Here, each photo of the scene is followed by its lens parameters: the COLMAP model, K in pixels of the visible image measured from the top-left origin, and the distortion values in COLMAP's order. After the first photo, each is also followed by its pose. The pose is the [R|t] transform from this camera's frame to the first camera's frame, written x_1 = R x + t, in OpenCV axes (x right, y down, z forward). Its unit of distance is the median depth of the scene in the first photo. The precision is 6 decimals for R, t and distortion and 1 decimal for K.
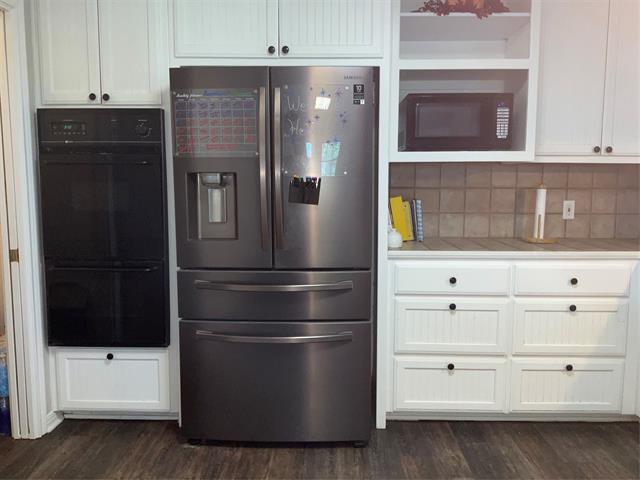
lens RADIAL K [[531.5, 0, 320.0], [0, 531.5, 240.0], [0, 0, 1]] dist [0.078482, -0.152656]
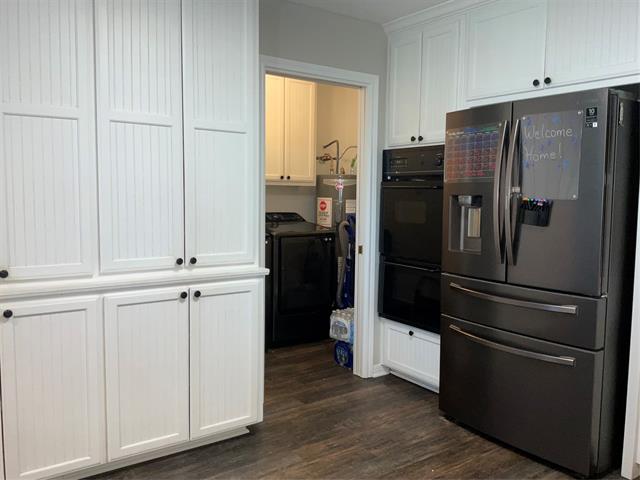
lens RADIAL K [[531.5, 0, 320.0], [0, 531.5, 240.0], [0, 0, 1]] dist [0.078482, -0.152656]
pose [[0.595015, 0.076219, -0.800093, 0.535993], [-0.098860, 0.994874, 0.021254, -0.017857], [0.797612, 0.066451, 0.599500, 0.020716]]
